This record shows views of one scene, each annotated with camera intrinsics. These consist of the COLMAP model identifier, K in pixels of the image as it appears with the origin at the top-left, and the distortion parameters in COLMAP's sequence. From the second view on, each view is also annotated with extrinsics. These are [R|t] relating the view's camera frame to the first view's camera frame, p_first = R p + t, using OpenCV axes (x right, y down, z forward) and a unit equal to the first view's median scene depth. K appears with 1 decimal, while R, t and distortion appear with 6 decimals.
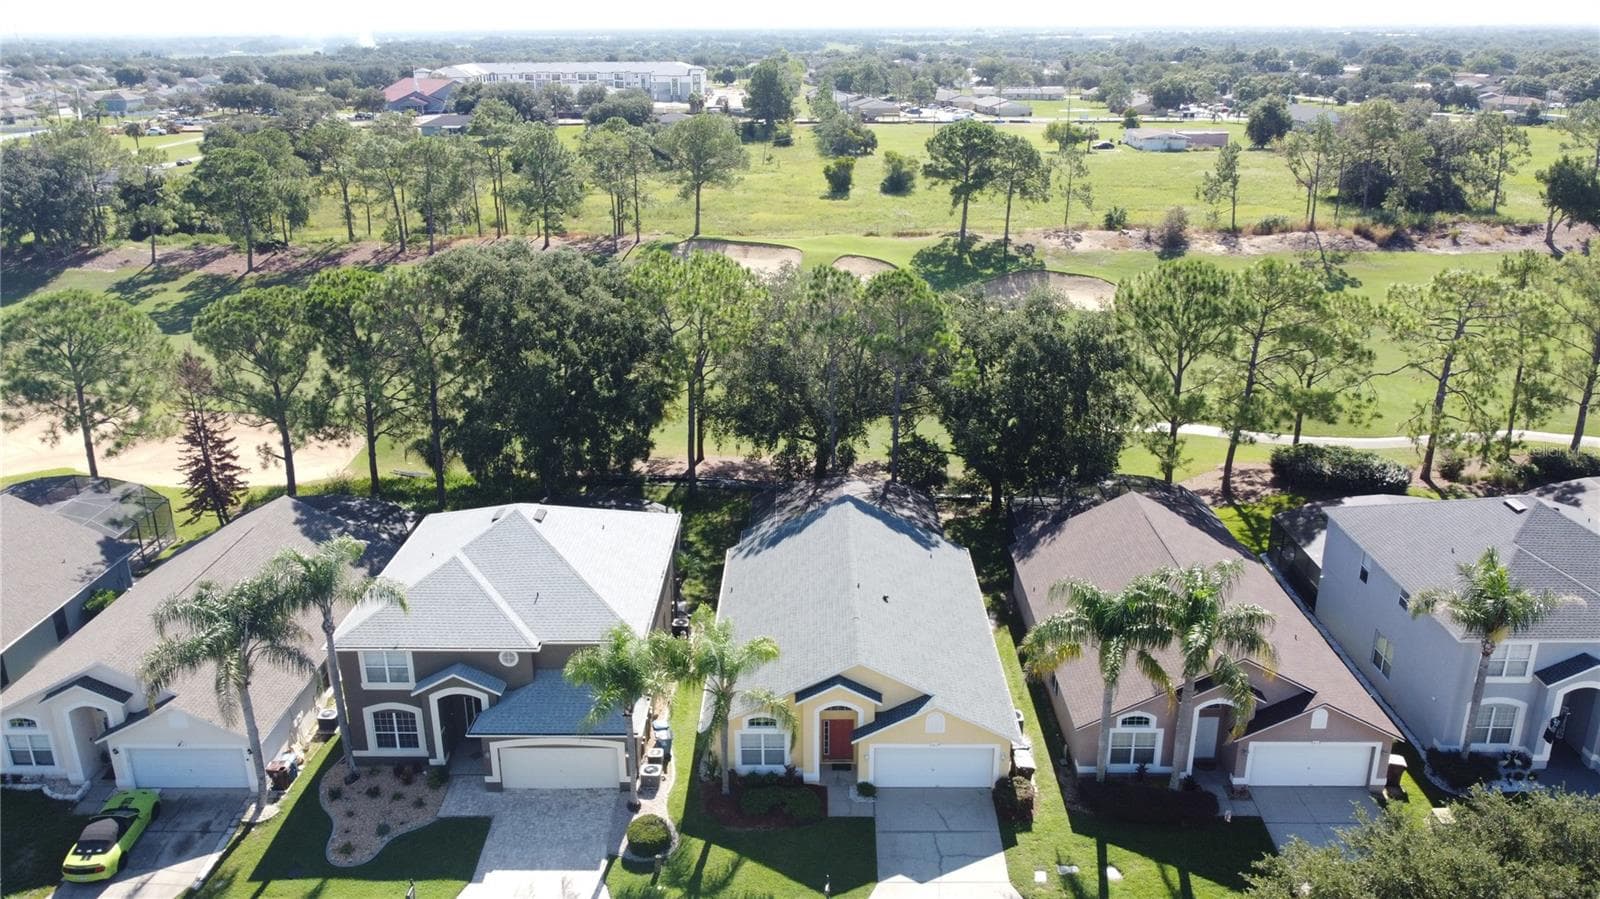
lens RADIAL K [[1210.0, 0, 800.0], [0, 1210.0, 449.5], [0, 0, 1]] dist [0.000322, -0.005840]
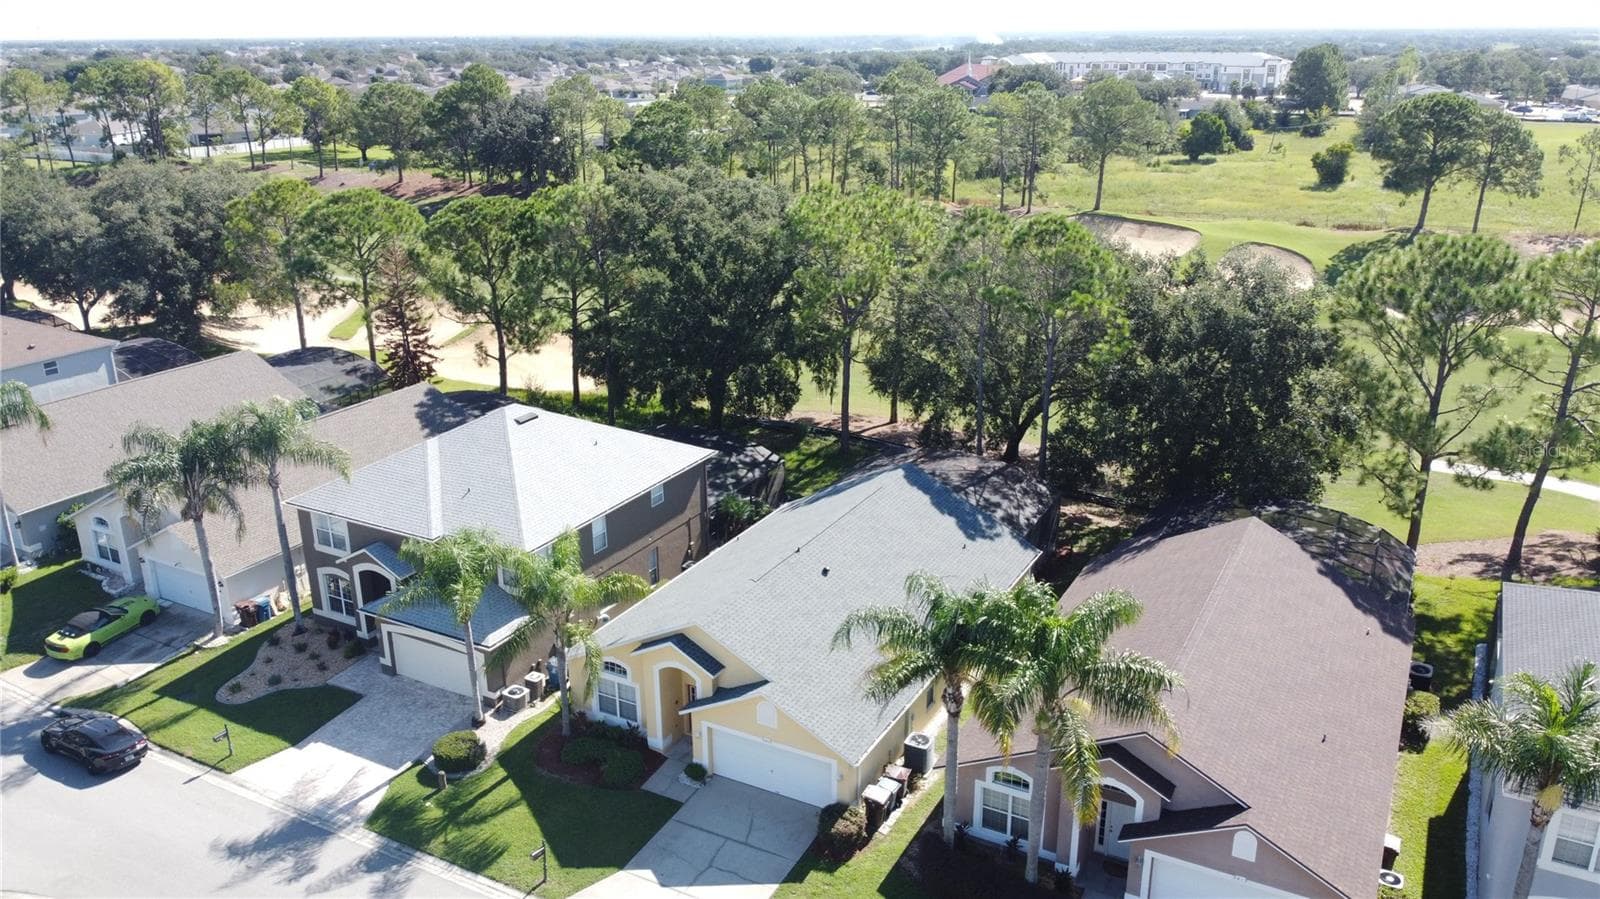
lens RADIAL K [[1210.0, 0, 800.0], [0, 1210.0, 449.5], [0, 0, 1]] dist [0.000322, -0.005840]
pose [[0.883935, 0.152182, -0.442153, 0.456809], [-0.152335, 0.987695, 0.035407, 0.012440], [0.442100, 0.036058, 0.896241, 0.247757]]
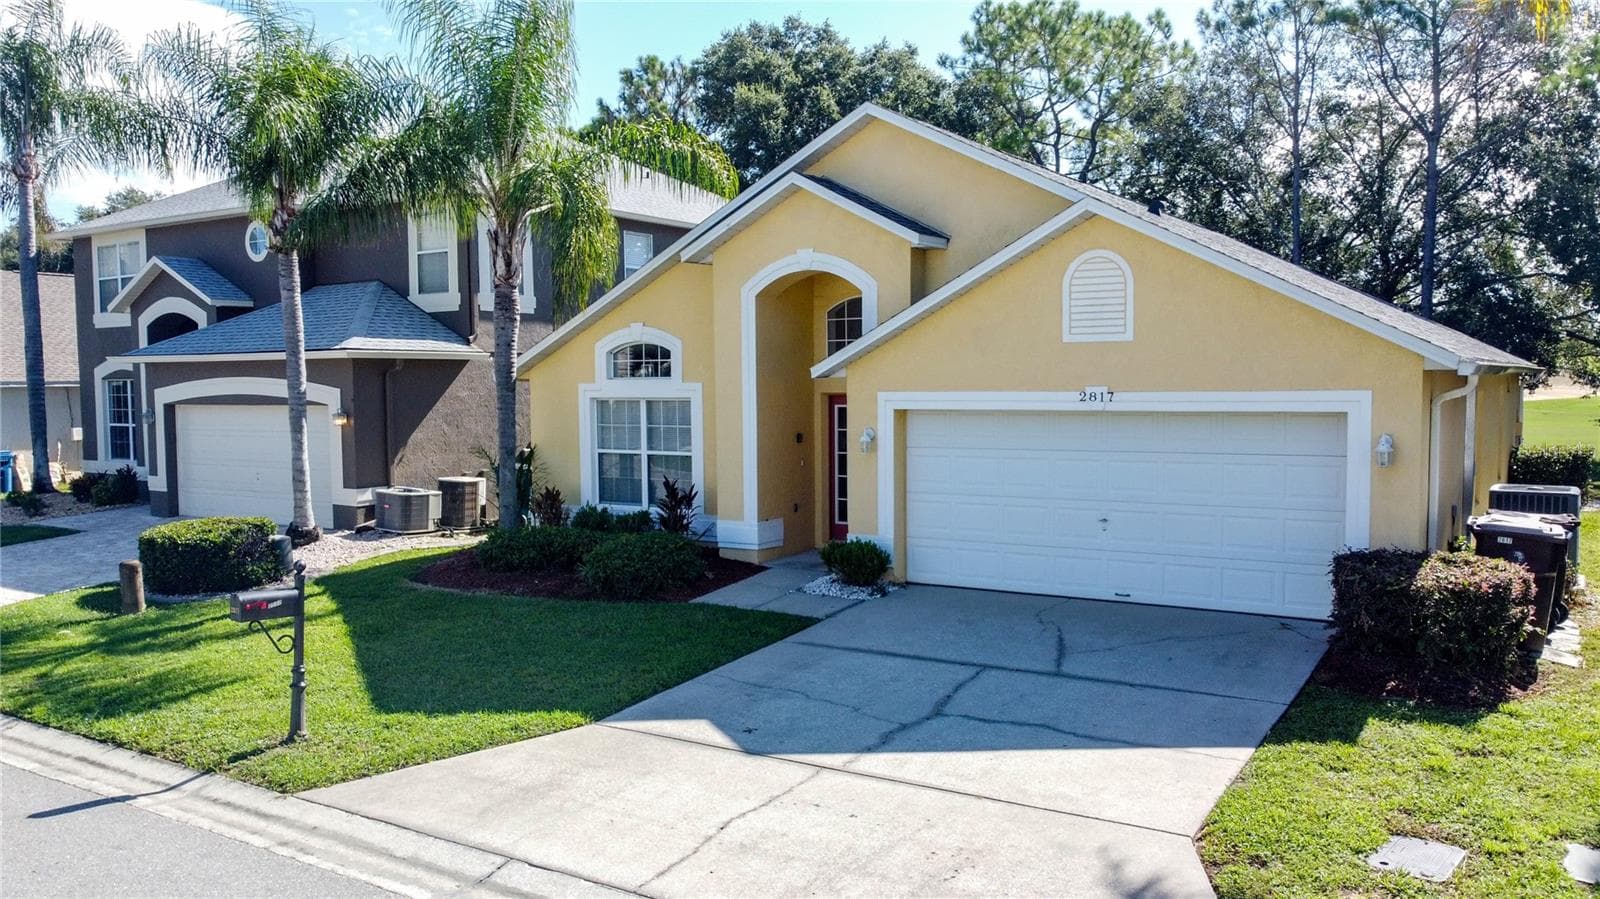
lens RADIAL K [[1202.3, 0, 802.3], [0, 1202.3, 454.4], [0, 0, 1]] dist [0.000067, -0.004759]
pose [[0.846324, 0.031832, -0.531716, 0.190630], [-0.175374, 0.959211, -0.221715, 0.315744], [0.502970, 0.280892, 0.817386, 0.738965]]
